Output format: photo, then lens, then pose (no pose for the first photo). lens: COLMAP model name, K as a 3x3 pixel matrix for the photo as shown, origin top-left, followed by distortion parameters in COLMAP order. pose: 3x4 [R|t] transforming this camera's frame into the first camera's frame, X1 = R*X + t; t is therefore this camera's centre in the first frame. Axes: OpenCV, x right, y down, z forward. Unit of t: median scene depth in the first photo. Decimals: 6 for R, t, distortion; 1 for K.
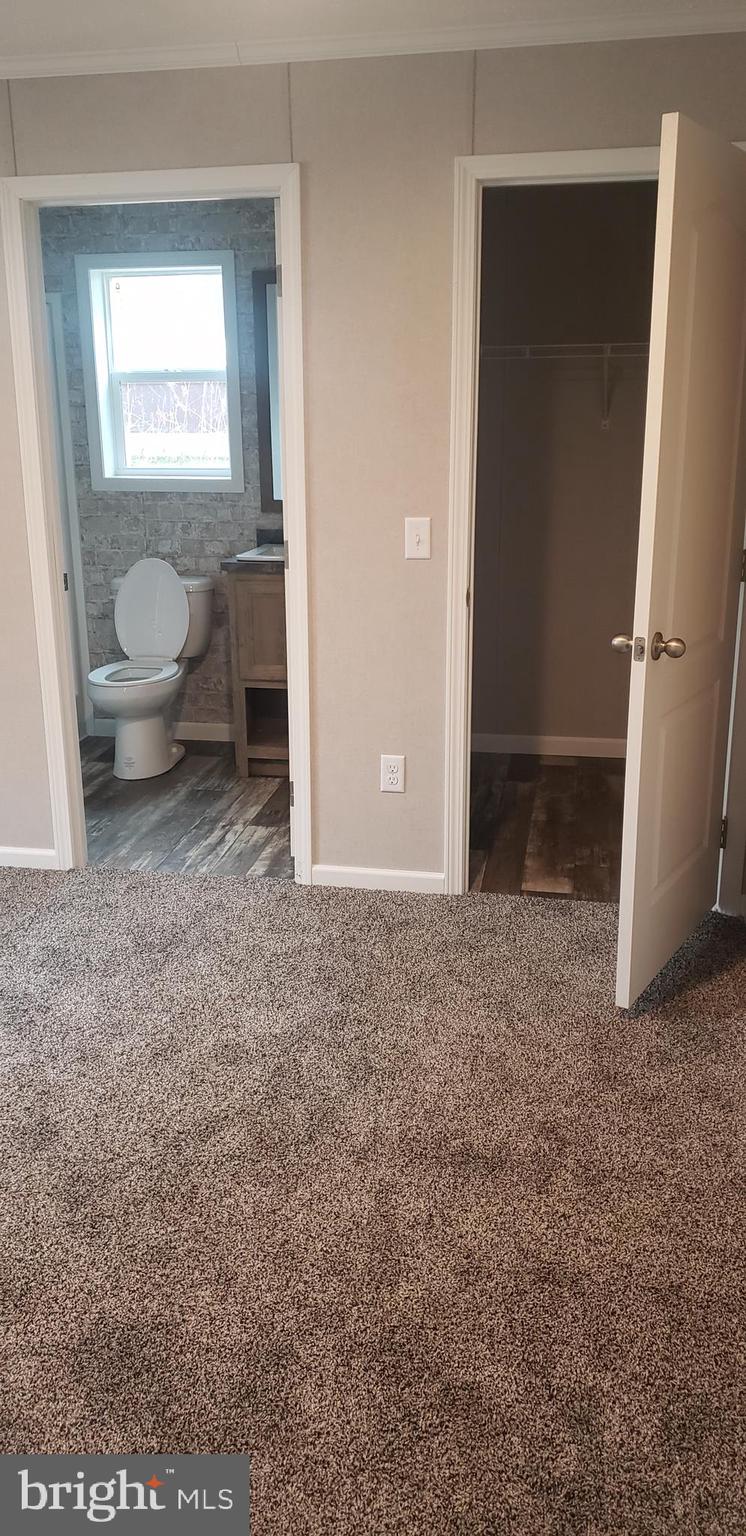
lens RADIAL K [[1209.3, 0, 364.3], [0, 1209.3, 742.8], [0, 0, 1]] dist [0.202581, -0.593837]
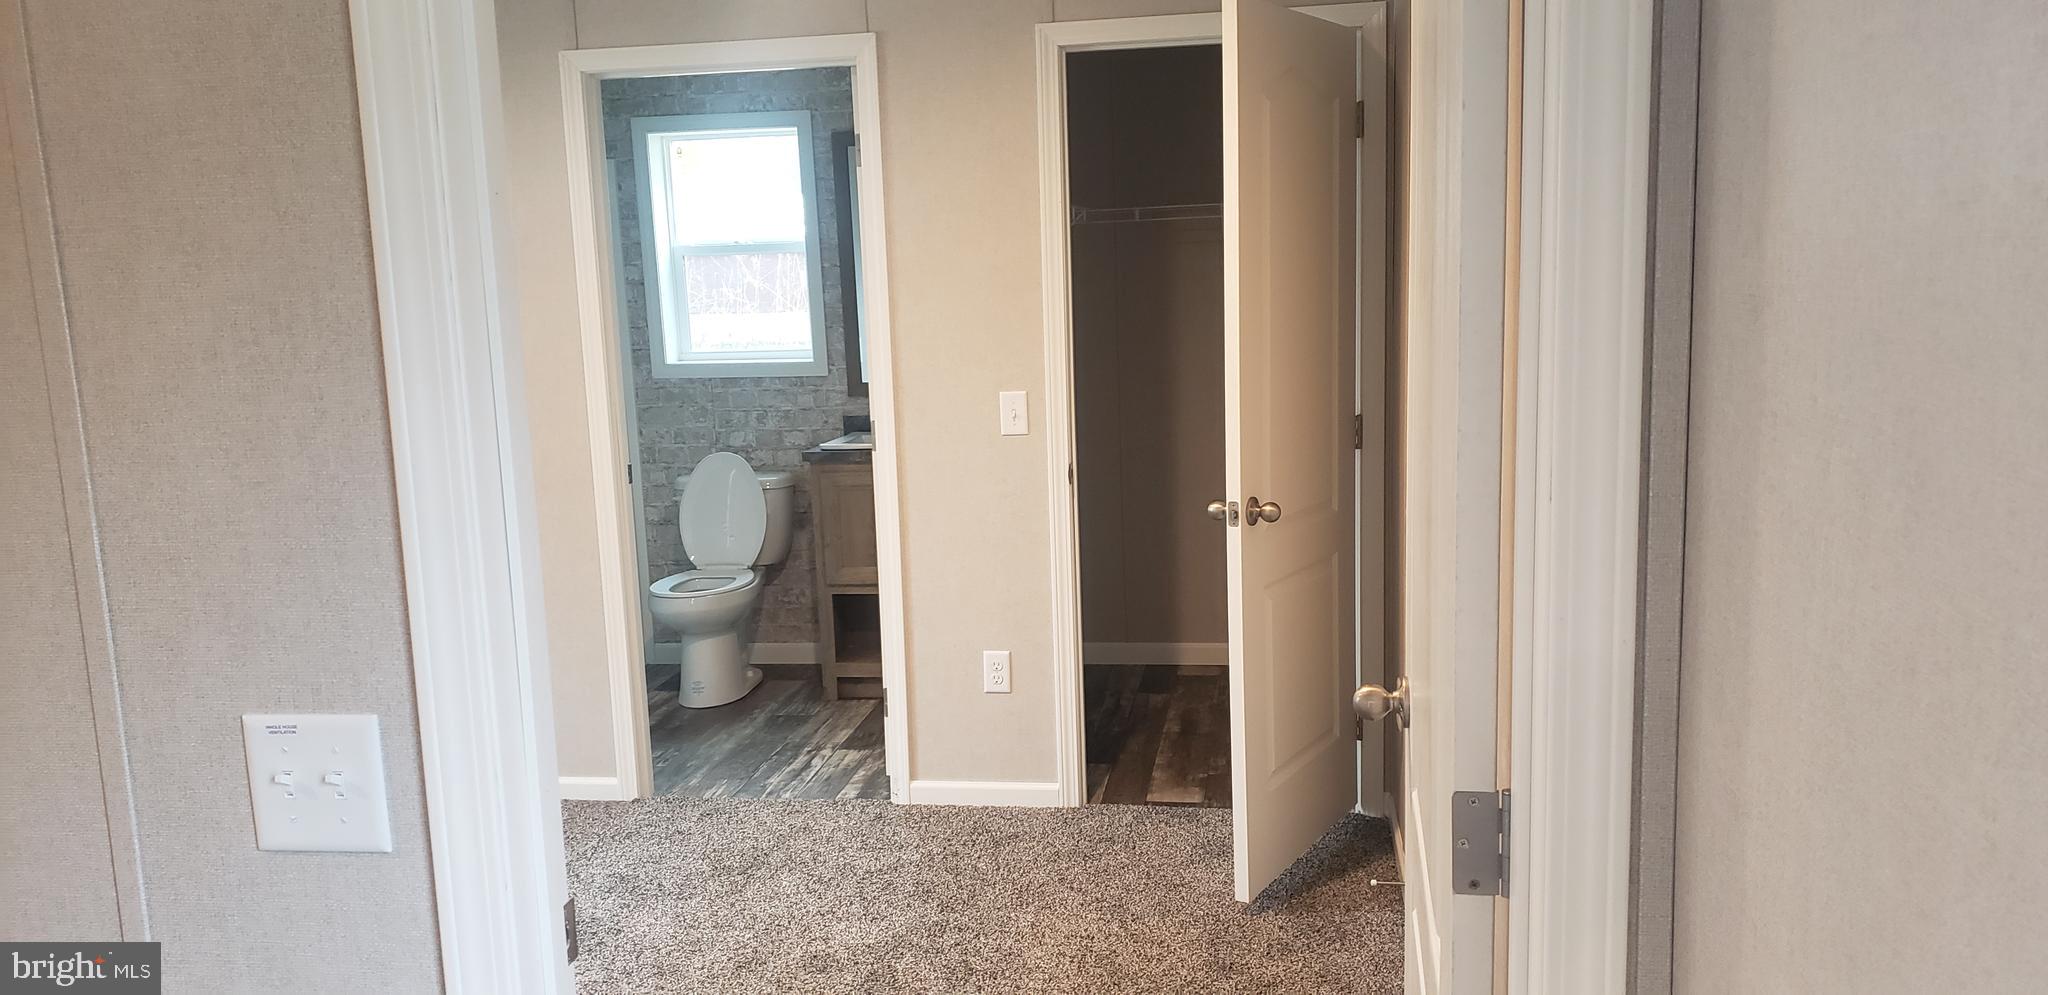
lens RADIAL K [[1612.4, 0, 1029.4], [0, 1612.4, 530.7], [0, 0, 1]] dist [0.202581, -0.593837]
pose [[0.999307, -0.030223, 0.021719, 0.022216], [0.032434, 0.993411, -0.109918, 0.048464], [-0.018254, 0.110546, 0.993703, -0.185116]]
